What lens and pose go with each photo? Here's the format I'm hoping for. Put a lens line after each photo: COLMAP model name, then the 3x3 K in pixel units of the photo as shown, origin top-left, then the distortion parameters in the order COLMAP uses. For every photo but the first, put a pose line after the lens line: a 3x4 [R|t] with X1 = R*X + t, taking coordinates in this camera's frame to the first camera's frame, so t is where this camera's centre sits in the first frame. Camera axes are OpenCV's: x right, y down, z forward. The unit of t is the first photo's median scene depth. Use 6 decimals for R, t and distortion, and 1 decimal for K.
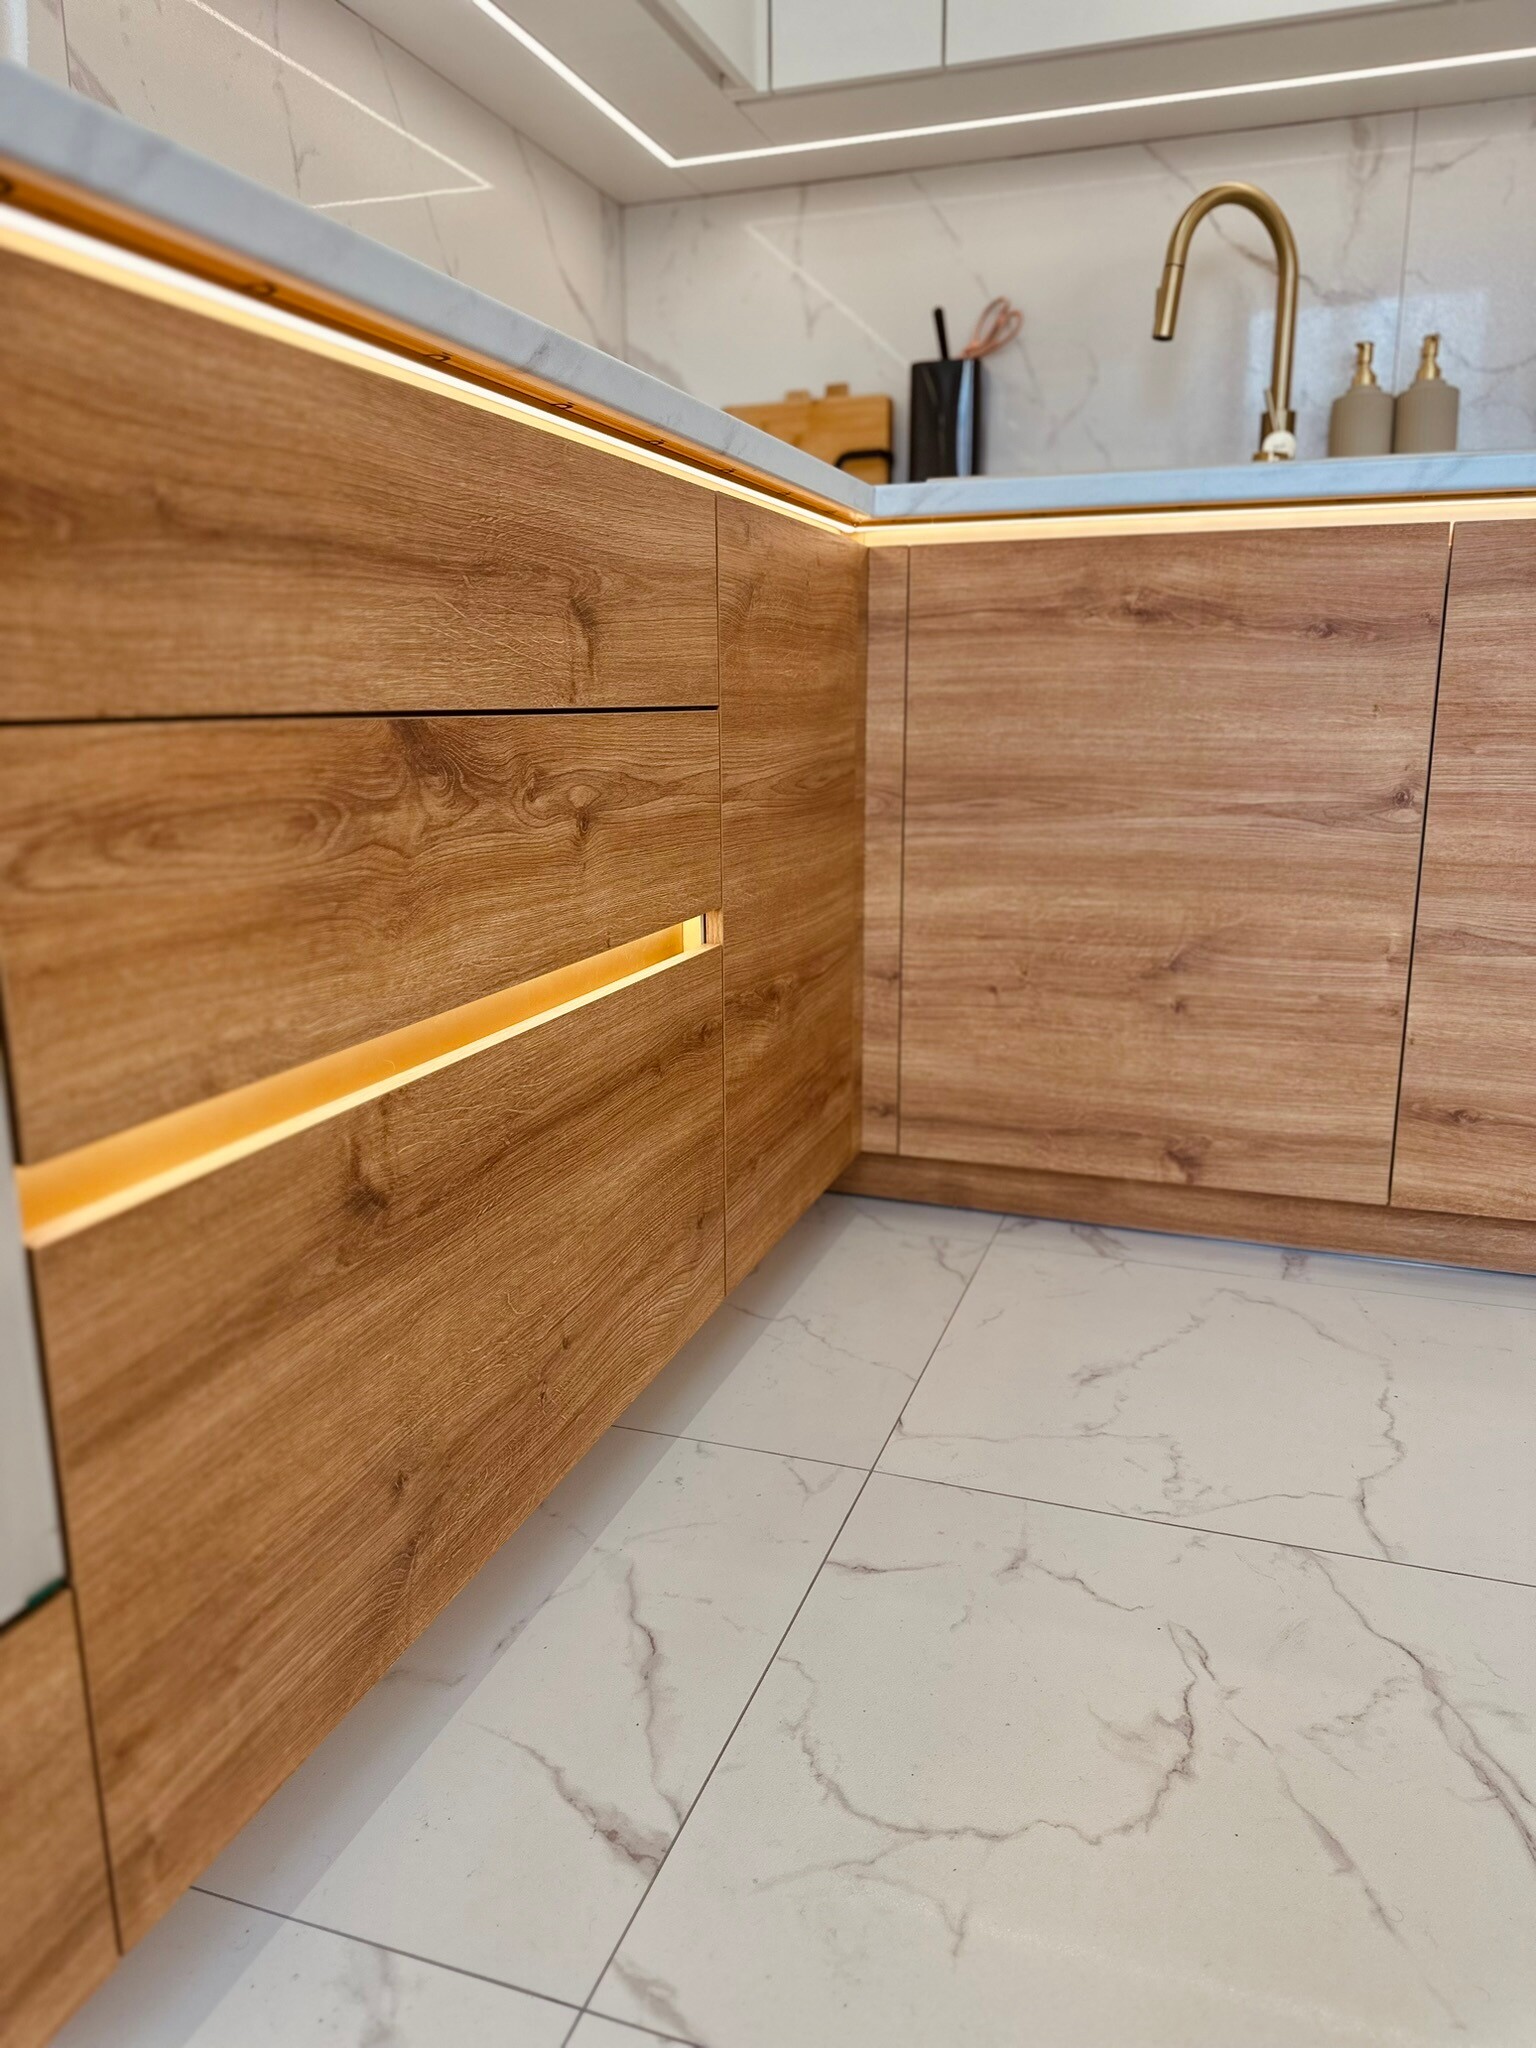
lens RADIAL K [[1429.6, 0, 767.1], [0, 1429.6, 1026.3], [0, 0, 1]] dist [0.183891, -0.379589]
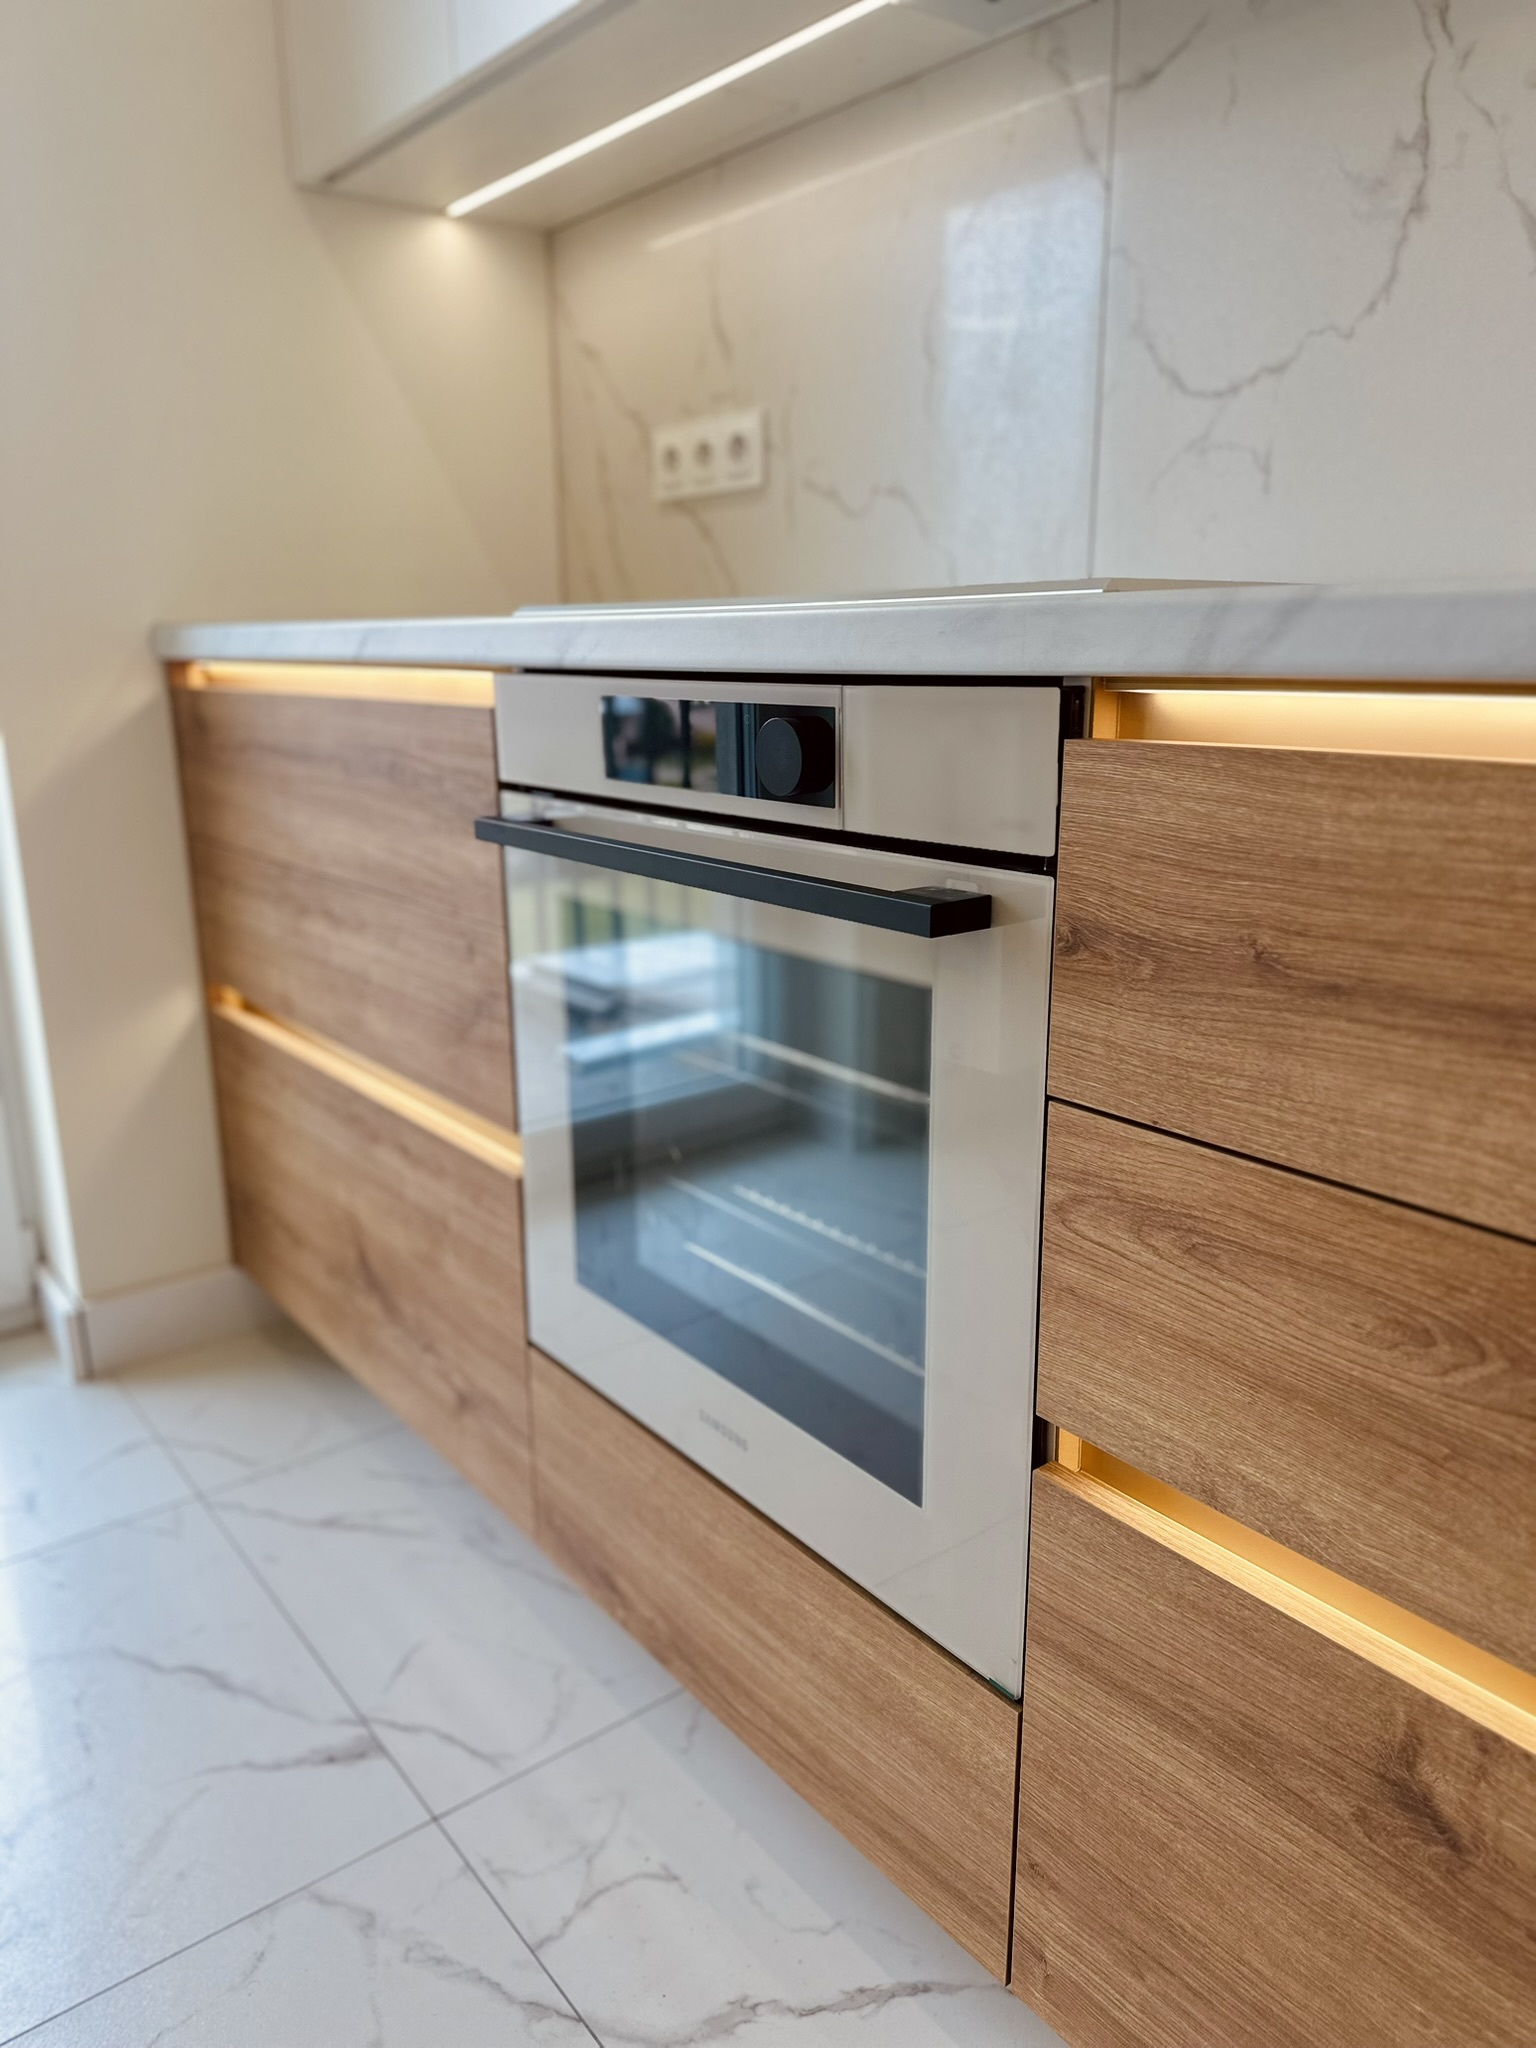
lens RADIAL K [[1446.5, 0, 771.0], [0, 1446.5, 1037.0], [0, 0, 1]] dist [0.066901, -0.091215]
pose [[-0.538538, 0.227643, -0.811268, 0.372932], [-0.178370, 0.910194, 0.373807, -0.404281], [0.823505, 0.346015, -0.449569, 0.782673]]
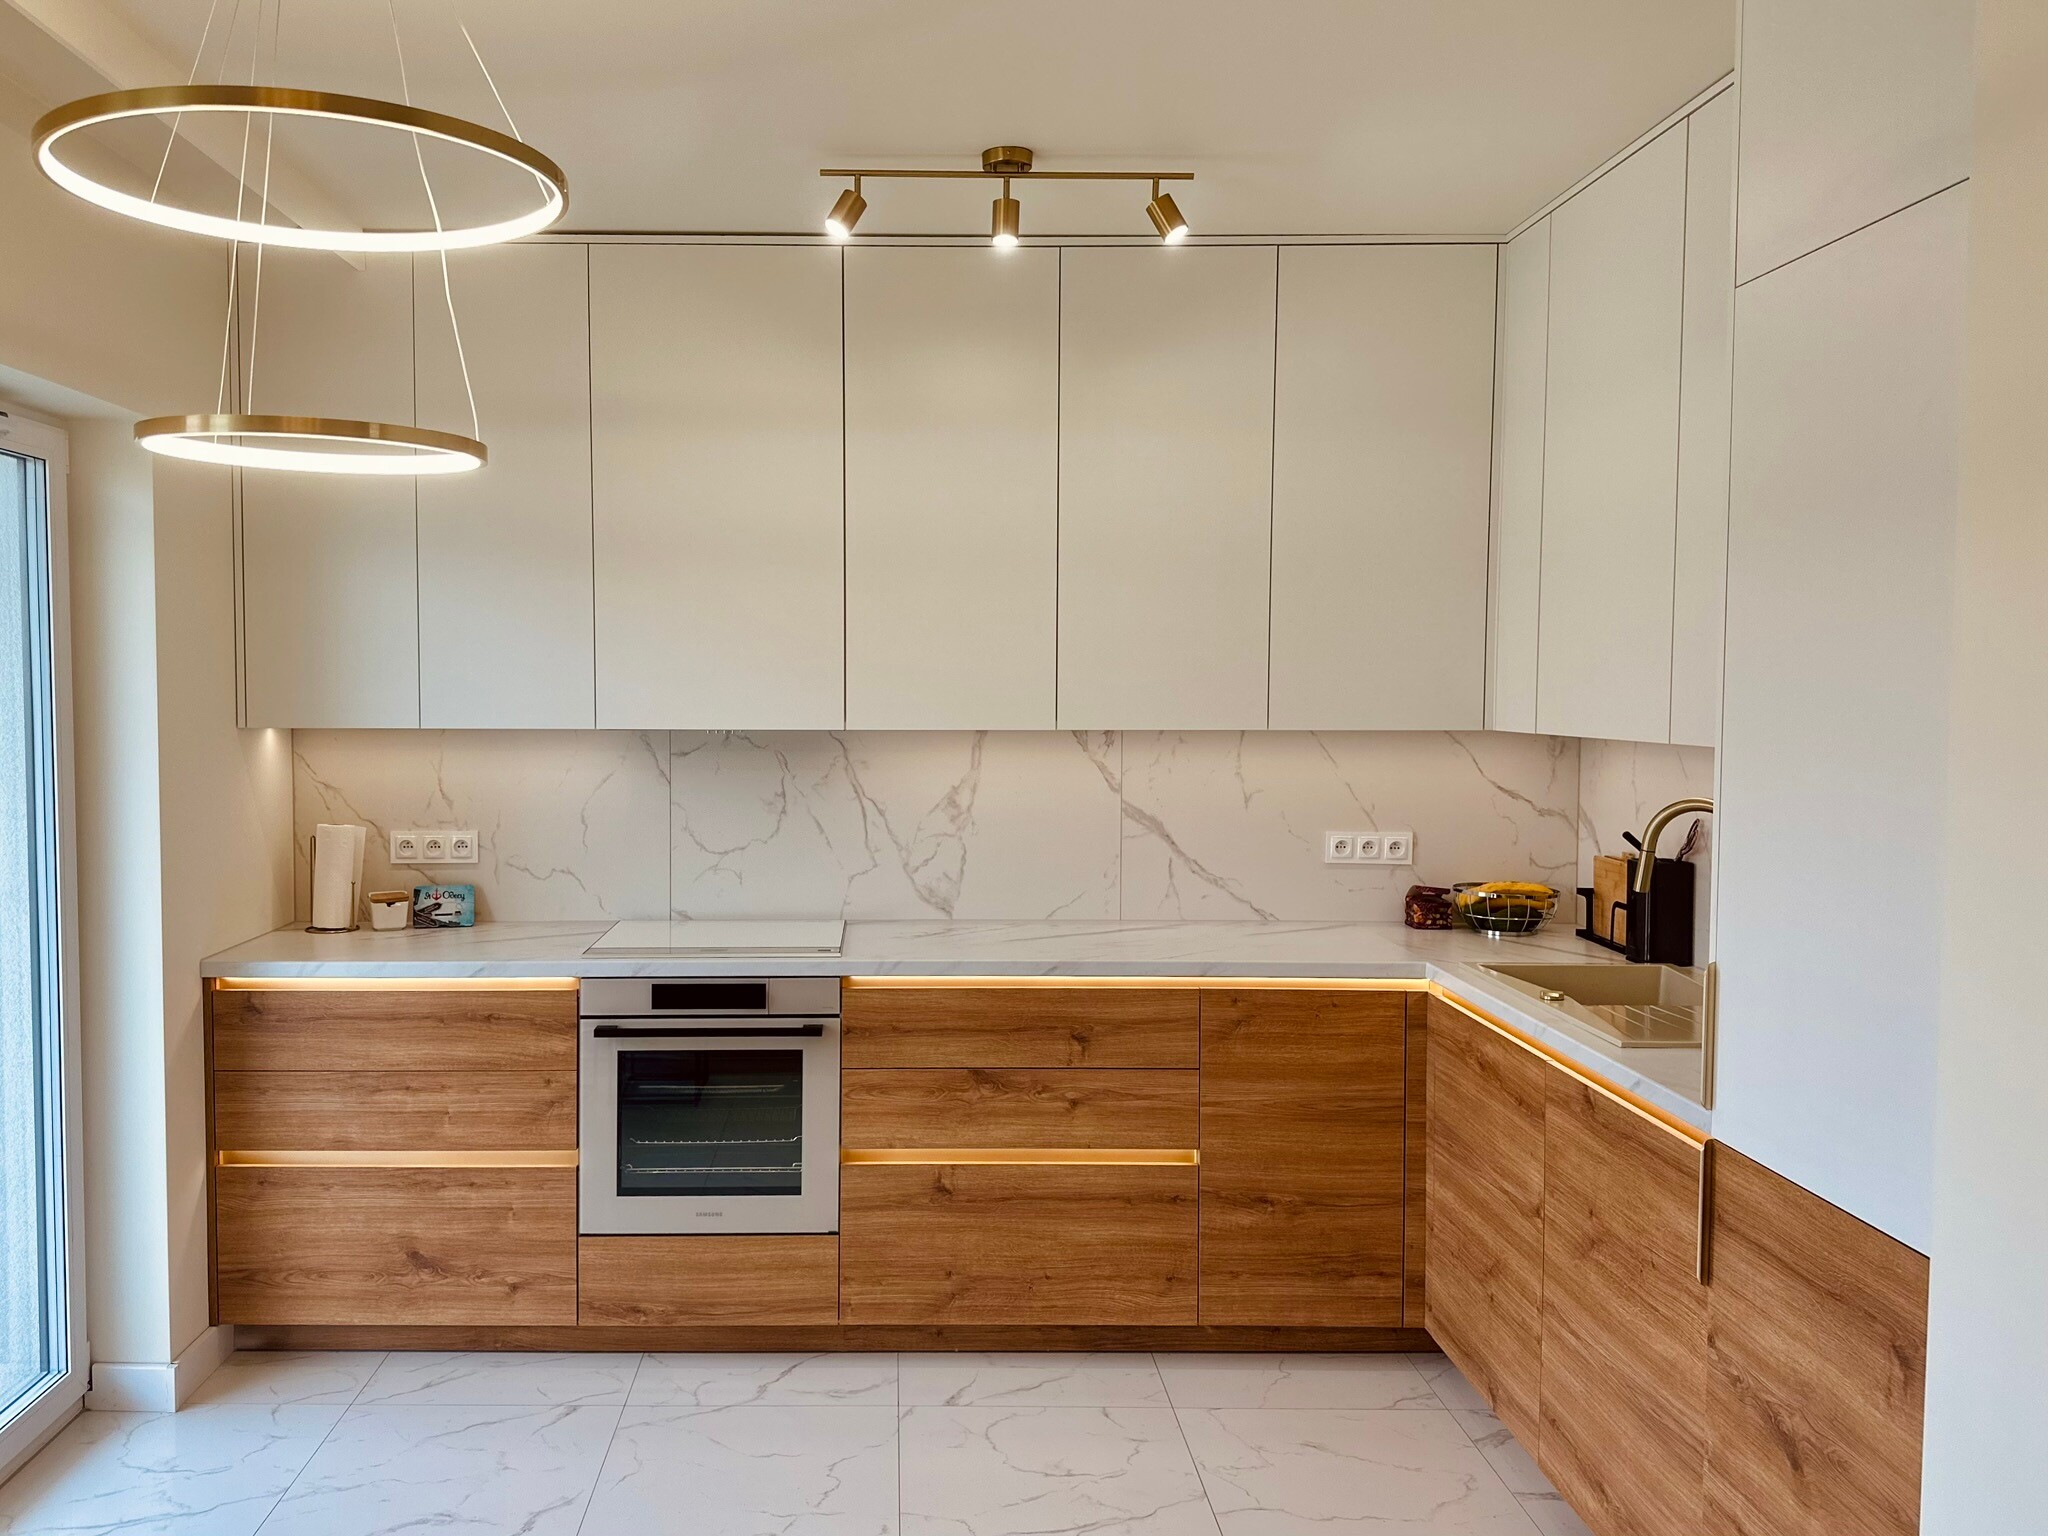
lens RADIAL K [[1576.3, 0, 919.5], [0, 1576.3, 763.5], [0, 0, 1]] dist [0.148719, -0.143908]
pose [[0.341890, 0.054144, -0.938179, 3.096814], [-0.214373, 0.976509, -0.021765, -0.756007], [0.914962, 0.208562, 0.345466, -0.656660]]
